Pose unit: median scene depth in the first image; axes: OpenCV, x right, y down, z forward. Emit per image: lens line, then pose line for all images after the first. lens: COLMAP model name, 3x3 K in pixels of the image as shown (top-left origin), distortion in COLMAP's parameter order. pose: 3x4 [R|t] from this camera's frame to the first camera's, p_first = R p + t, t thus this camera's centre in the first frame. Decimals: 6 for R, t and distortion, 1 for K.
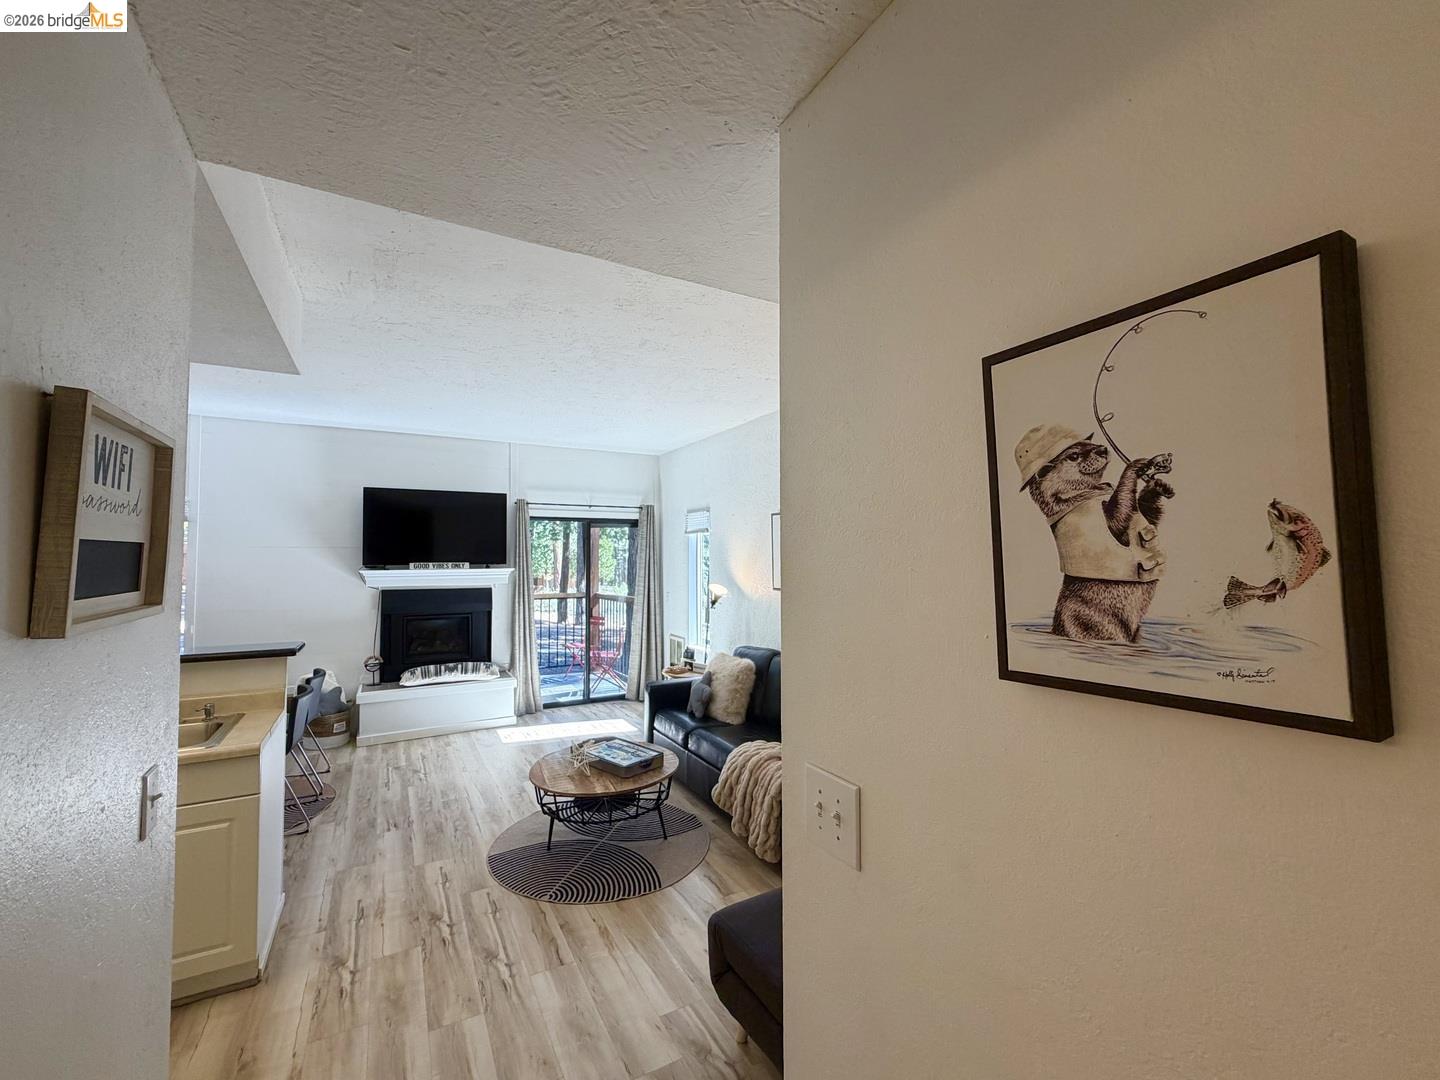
lens RADIAL K [[596.4, 0, 718.8], [0, 596.4, 543.4], [0, 0, 1]] dist [-0.001112, 0.000204]
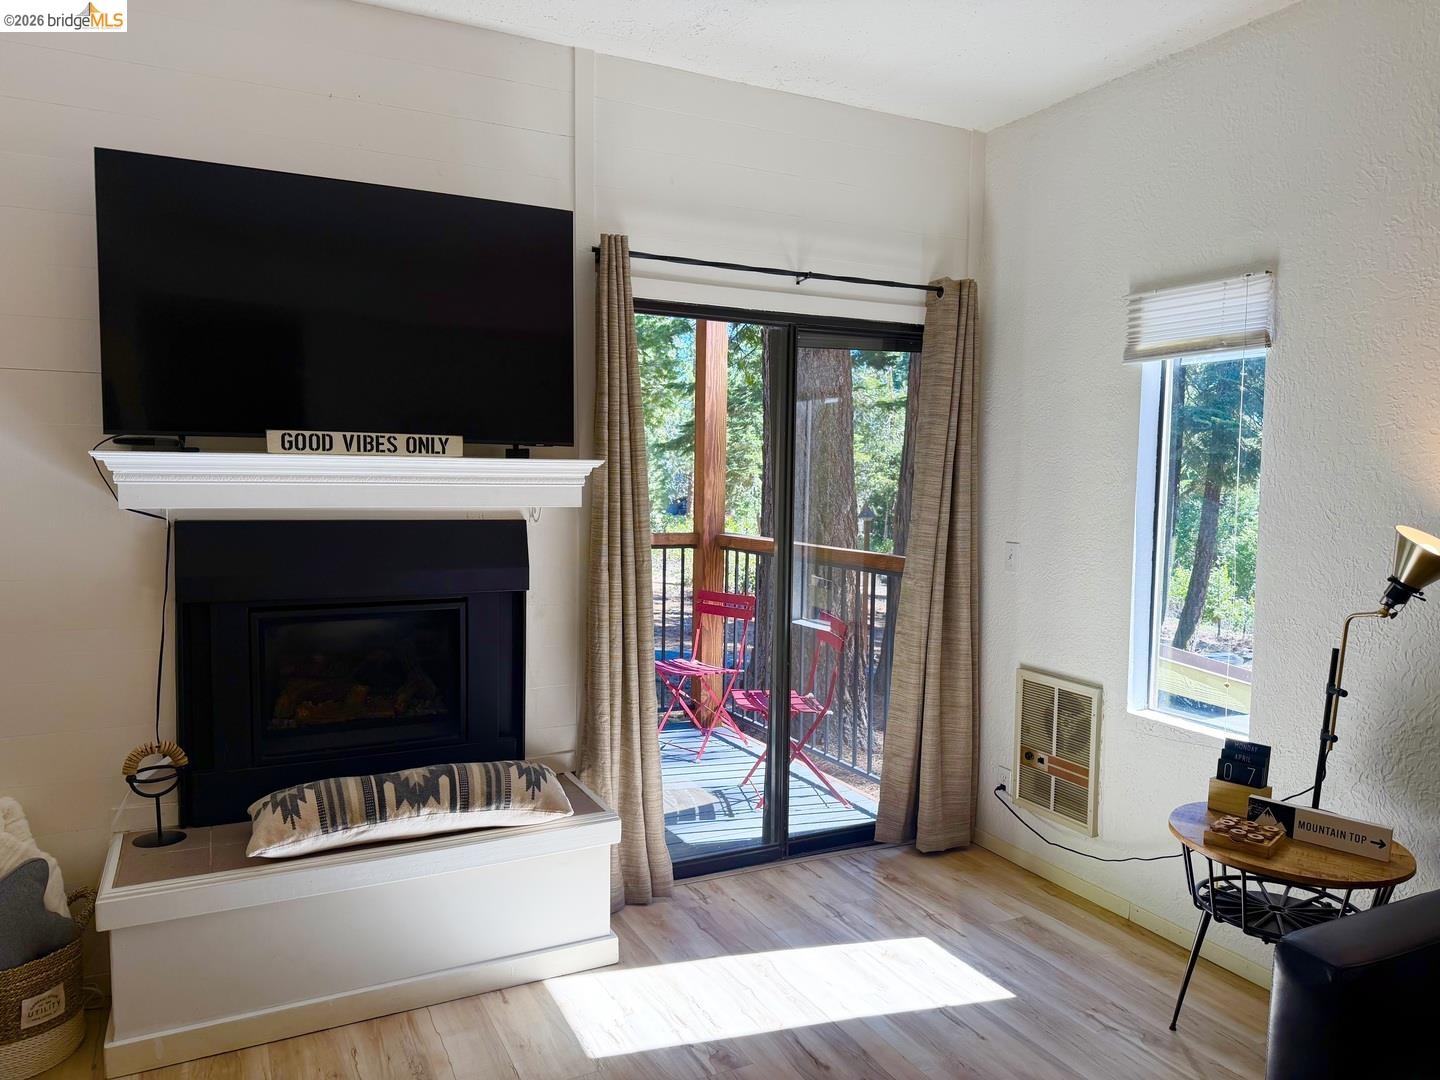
lens RADIAL K [[1004.0, 0, 726.7], [0, 1004.0, 543.5], [0, 0, 1]] dist [0.083406, -0.114808]
pose [[0.999336, 0.020778, -0.029941, -0.309714], [-0.017760, 0.995051, 0.097762, 0.039442], [0.031824, -0.097165, 0.994759, 0.565563]]
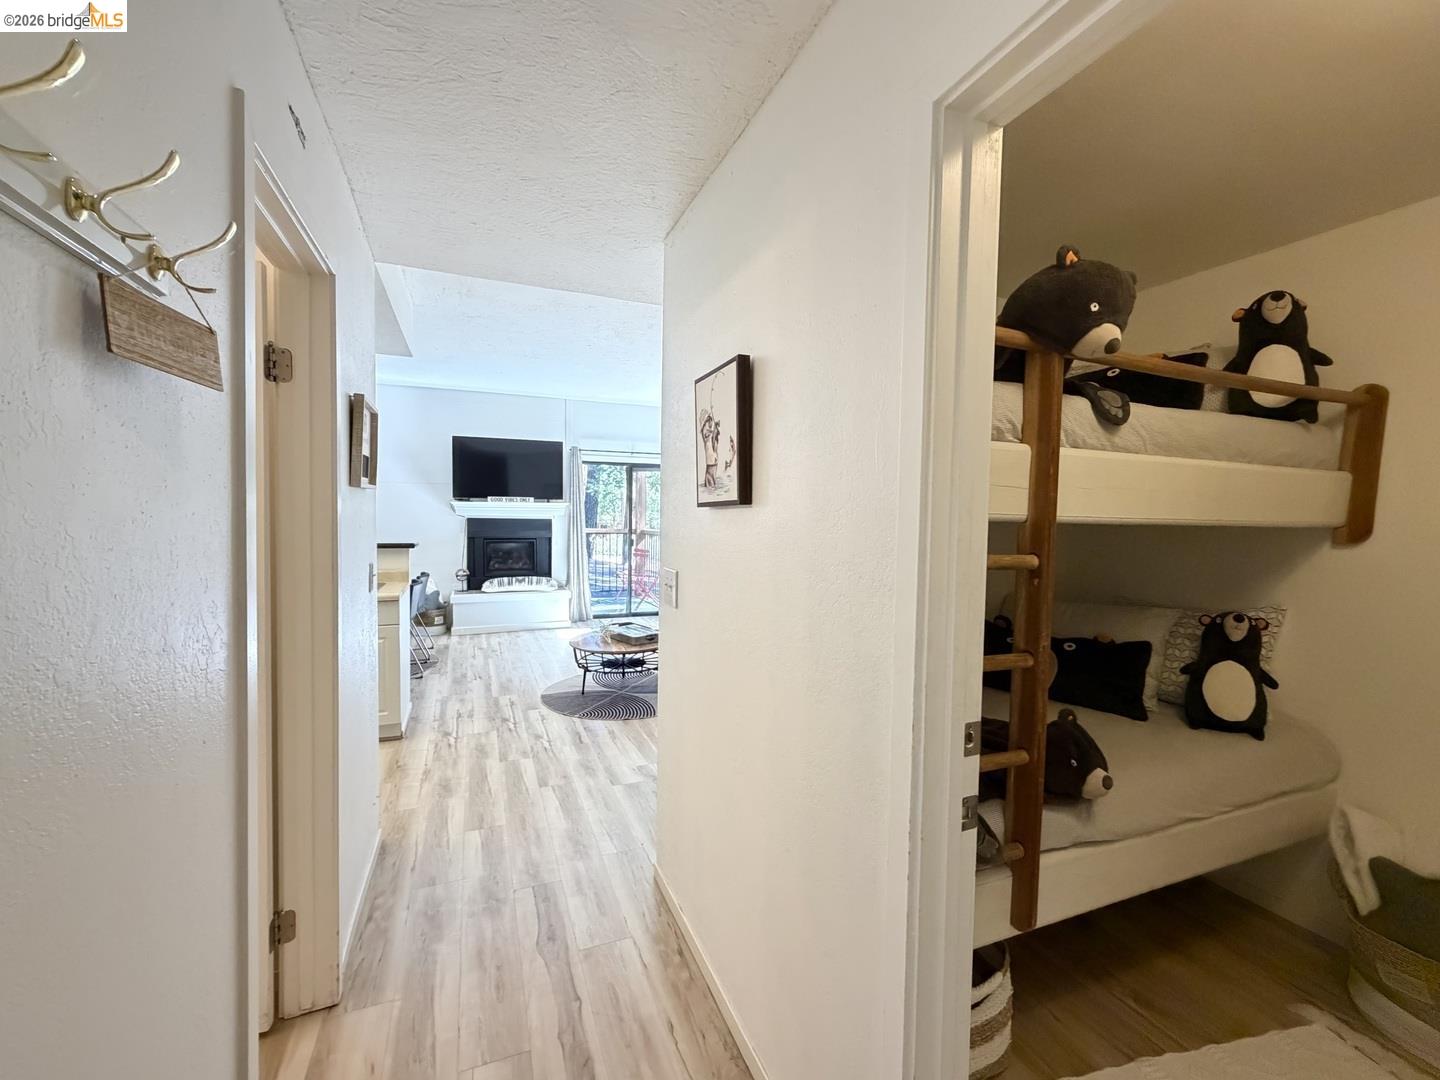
lens RADIAL K [[596.4, 0, 717.9], [0, 596.4, 542.0], [0, 0, 1]] dist [-0.001112, 0.000204]
pose [[0.993283, 0.023524, -0.113290, 0.121162], [-0.014661, 0.996811, 0.078439, 0.024580], [0.114774, -0.076251, 0.990461, -0.221072]]
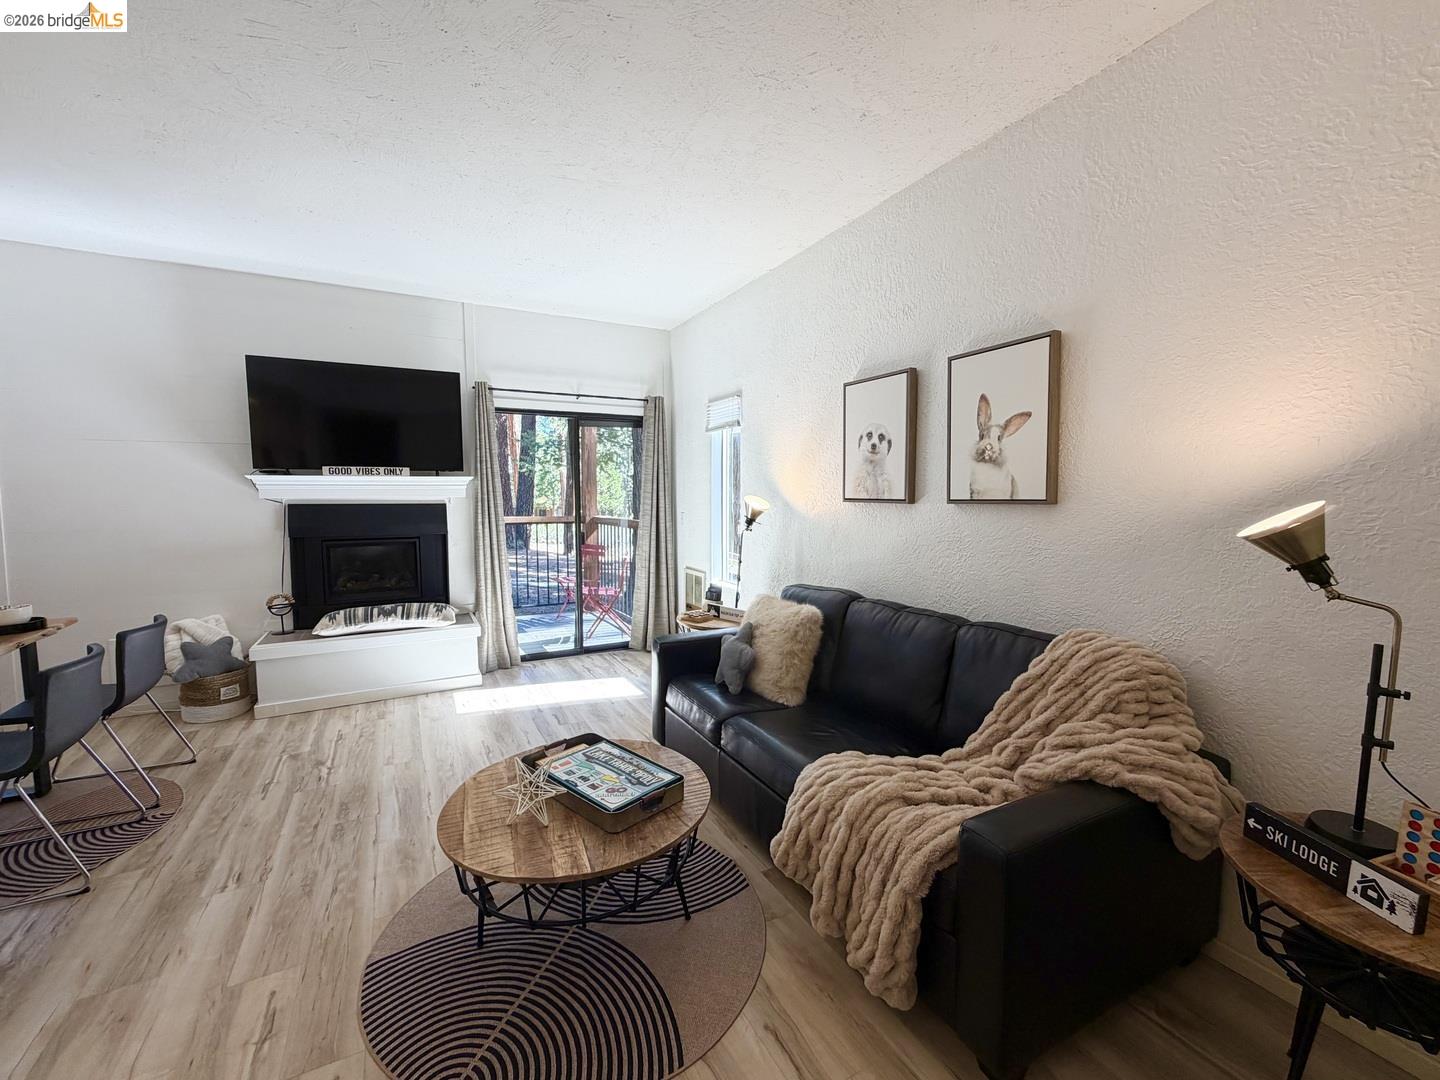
lens RADIAL K [[596.4, 0, 718.7], [0, 596.4, 540.6], [0, 0, 1]] dist [-0.001112, 0.000204]
pose [[0.999846, 0.003653, -0.017154, -0.034759], [-0.001817, 0.994380, 0.105857, 0.049754], [0.017444, -0.105809, 0.994233, 0.318770]]
